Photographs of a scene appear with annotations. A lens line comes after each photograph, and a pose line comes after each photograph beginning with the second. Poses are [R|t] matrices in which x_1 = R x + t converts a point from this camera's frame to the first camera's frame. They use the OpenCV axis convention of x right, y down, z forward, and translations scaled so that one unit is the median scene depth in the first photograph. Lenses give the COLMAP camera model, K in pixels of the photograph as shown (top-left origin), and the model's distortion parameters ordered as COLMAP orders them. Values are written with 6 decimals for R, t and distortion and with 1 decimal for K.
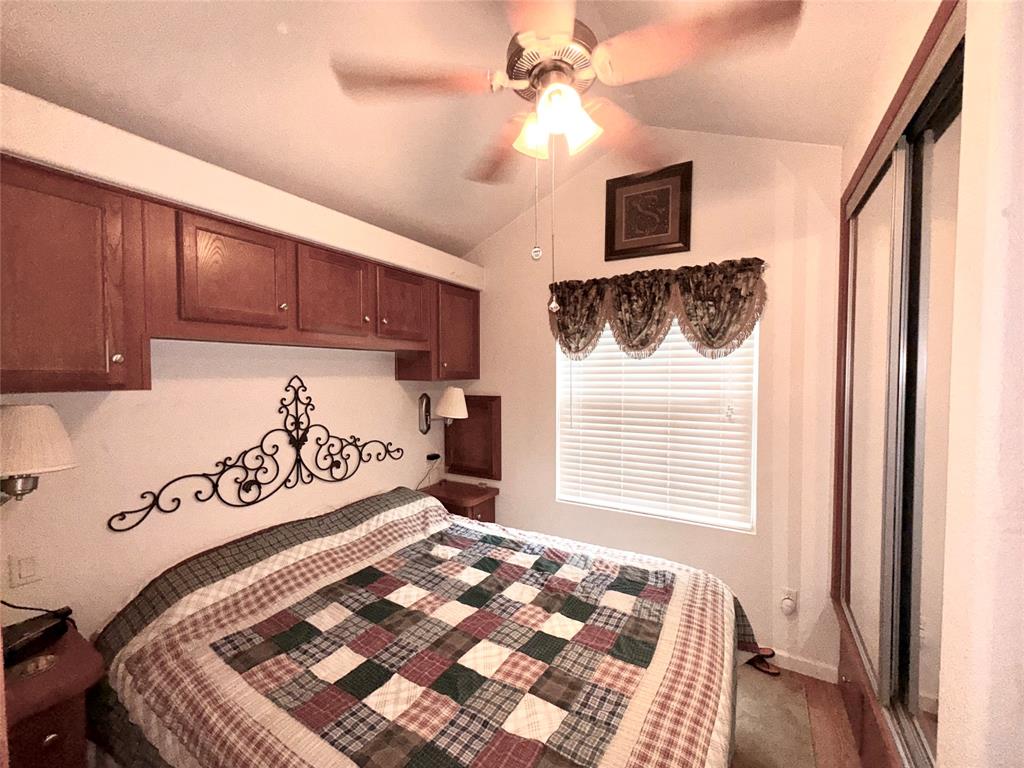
lens RADIAL K [[410.9, 0, 516.7], [0, 410.9, 384.7], [0, 0, 1]] dist [0.009231, 0.000033]
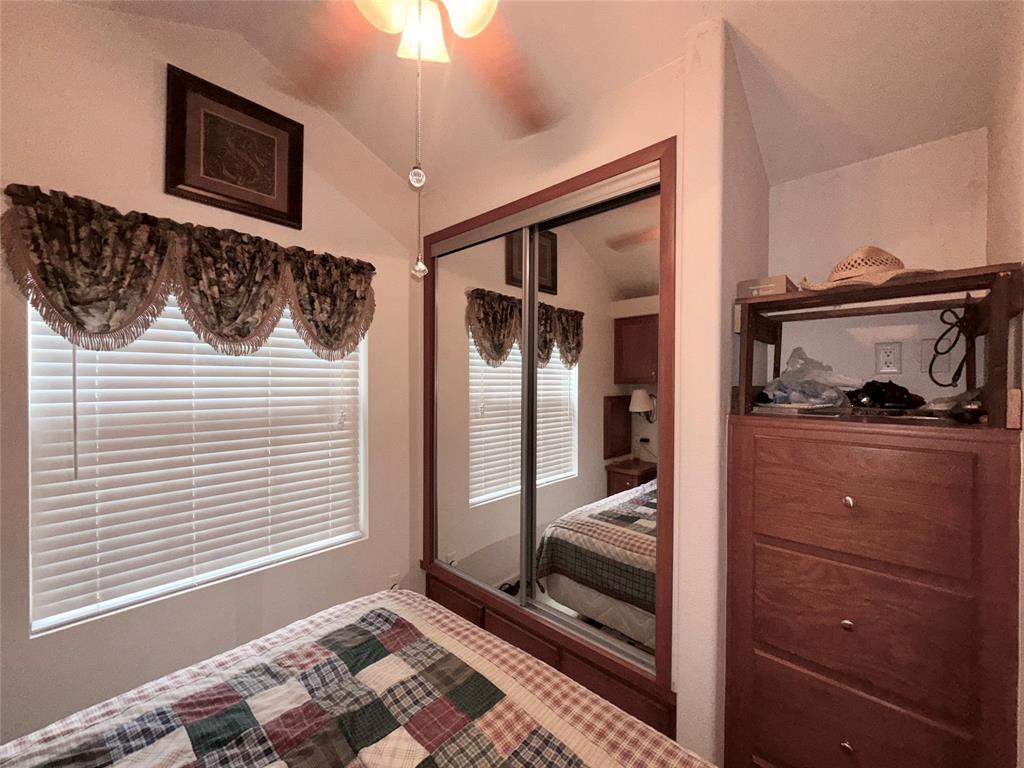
lens RADIAL K [[410.9, 0, 515.9], [0, 410.9, 384.1], [0, 0, 1]] dist [0.009231, 0.000033]
pose [[0.222459, -0.001732, 0.974940, -0.315342], [0.023502, 0.999717, -0.003587, 0.000785], [-0.974659, 0.023711, 0.222437, 0.417248]]
